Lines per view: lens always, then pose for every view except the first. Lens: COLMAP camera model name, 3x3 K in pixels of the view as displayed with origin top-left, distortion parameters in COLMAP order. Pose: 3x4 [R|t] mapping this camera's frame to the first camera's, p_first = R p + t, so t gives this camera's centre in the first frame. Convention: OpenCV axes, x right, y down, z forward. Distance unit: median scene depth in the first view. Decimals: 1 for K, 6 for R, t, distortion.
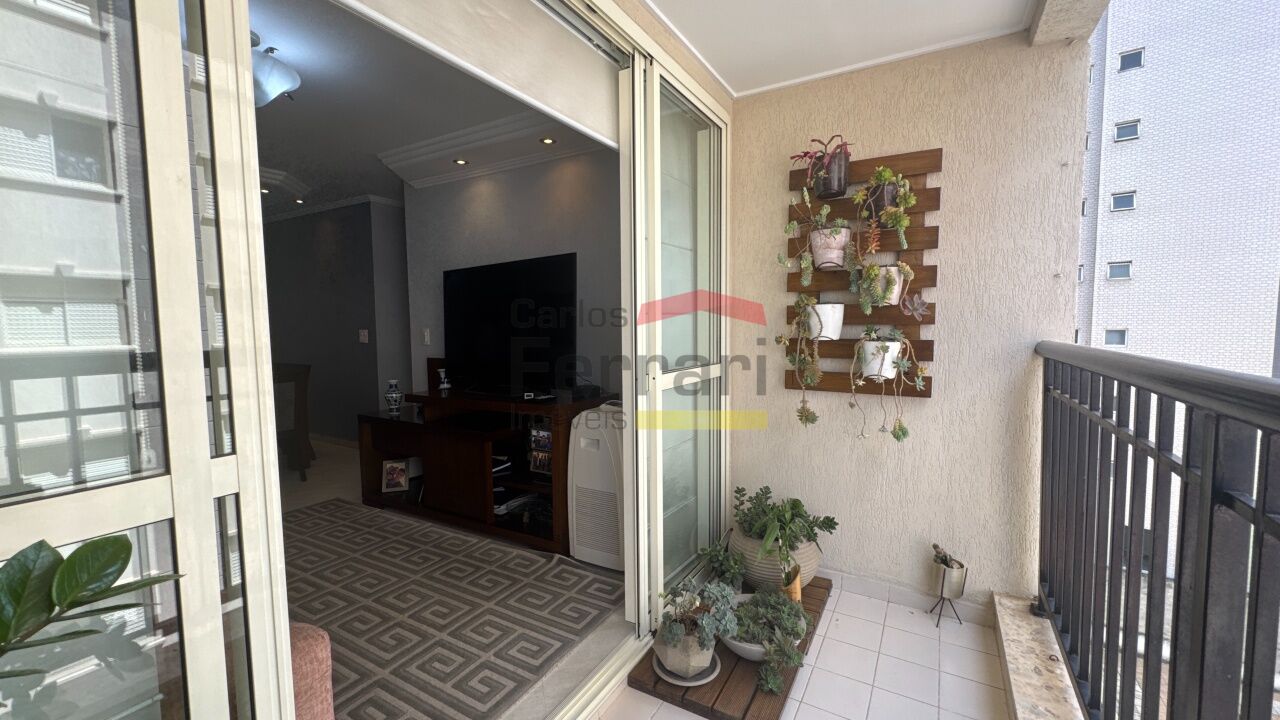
lens RADIAL K [[511.7, 0, 639.1], [0, 511.7, 357.1], [0, 0, 1]] dist [-0.002864, 0.000541]
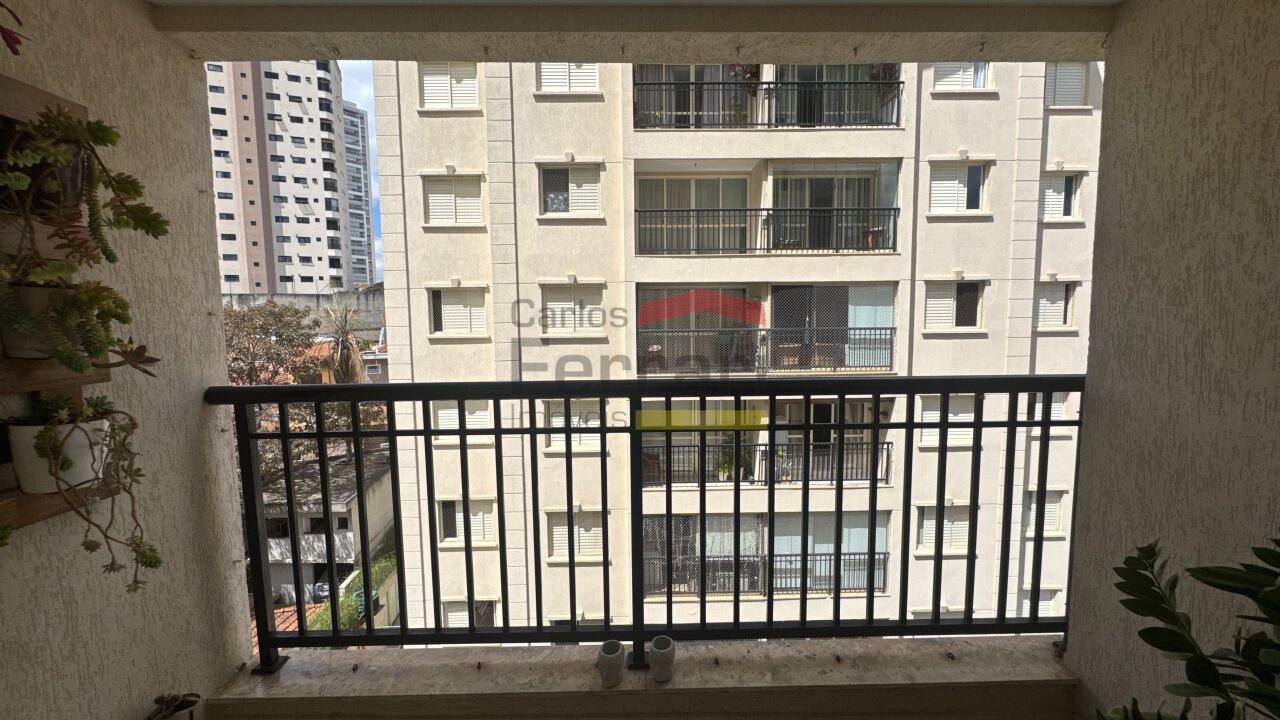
lens RADIAL K [[511.7, 0, 640.5], [0, 511.7, 362.5], [0, 0, 1]] dist [-0.002864, 0.000541]
pose [[-0.522375, -0.061260, 0.850512, -0.330624], [0.075626, 0.990157, 0.117767, -0.117013], [-0.849355, 0.125839, -0.512601, 0.781751]]
